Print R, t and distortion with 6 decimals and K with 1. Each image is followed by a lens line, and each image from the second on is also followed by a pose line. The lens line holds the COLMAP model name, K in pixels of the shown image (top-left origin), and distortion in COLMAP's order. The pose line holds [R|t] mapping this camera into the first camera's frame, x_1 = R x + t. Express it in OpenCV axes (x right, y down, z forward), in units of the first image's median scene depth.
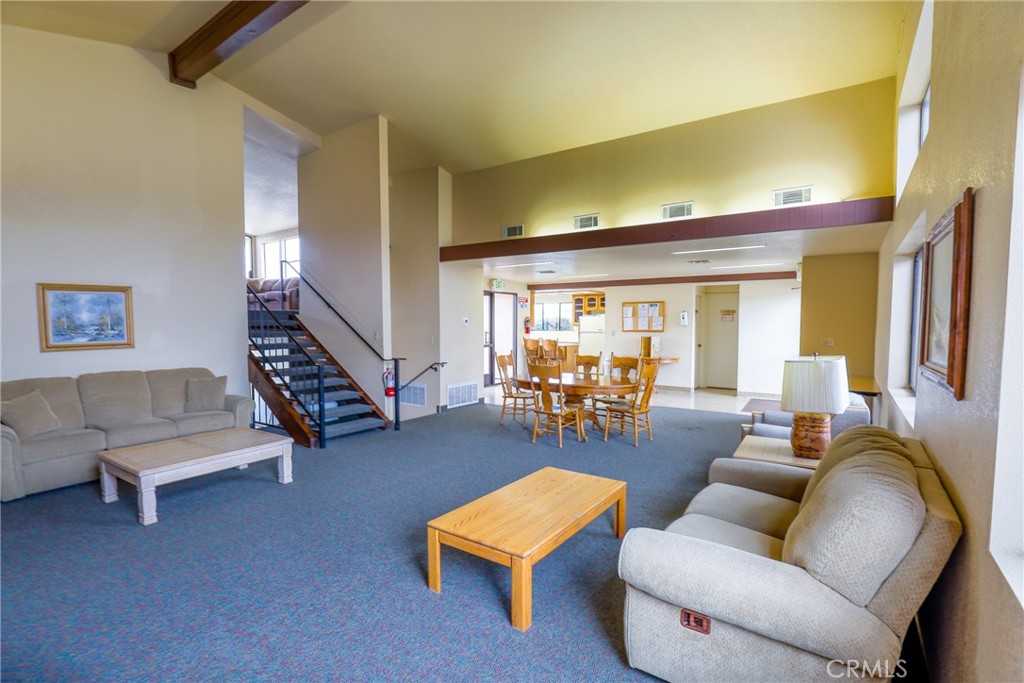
lens RADIAL K [[475.7, 0, 511.0], [0, 475.7, 345.7], [0, 0, 1]] dist [-0.000507, -0.000068]
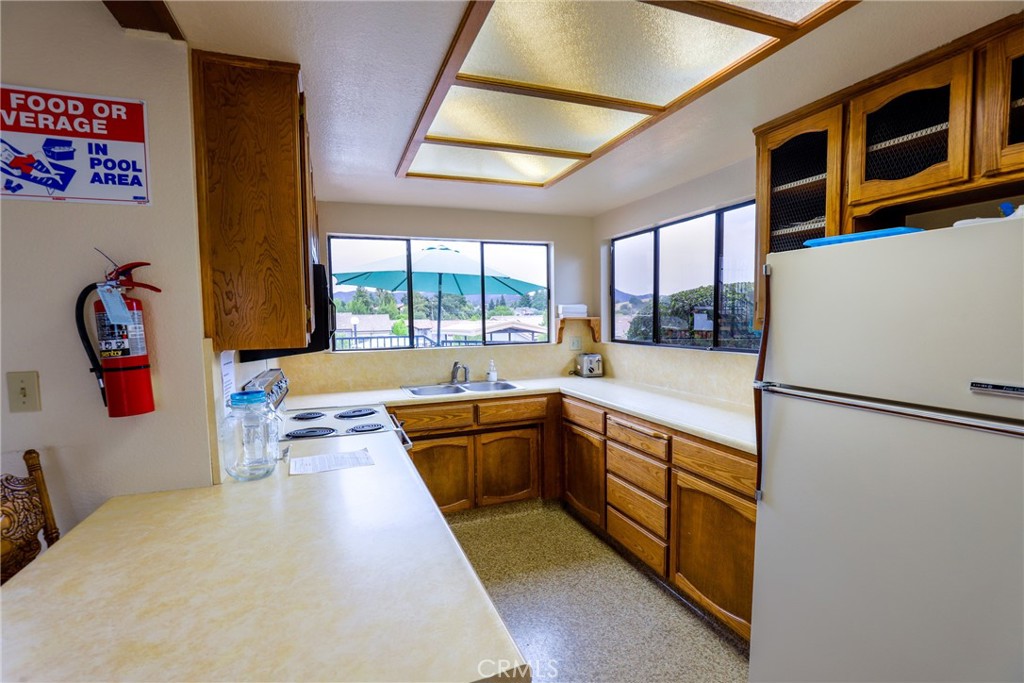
lens RADIAL K [[475.7, 0, 510.5], [0, 475.7, 343.4], [0, 0, 1]] dist [-0.000507, -0.000068]
pose [[0.828314, 0.021943, -0.559834, 0.154068], [-0.012376, 0.999706, 0.020872, -0.039928], [0.560127, -0.010359, 0.828342, 0.838492]]
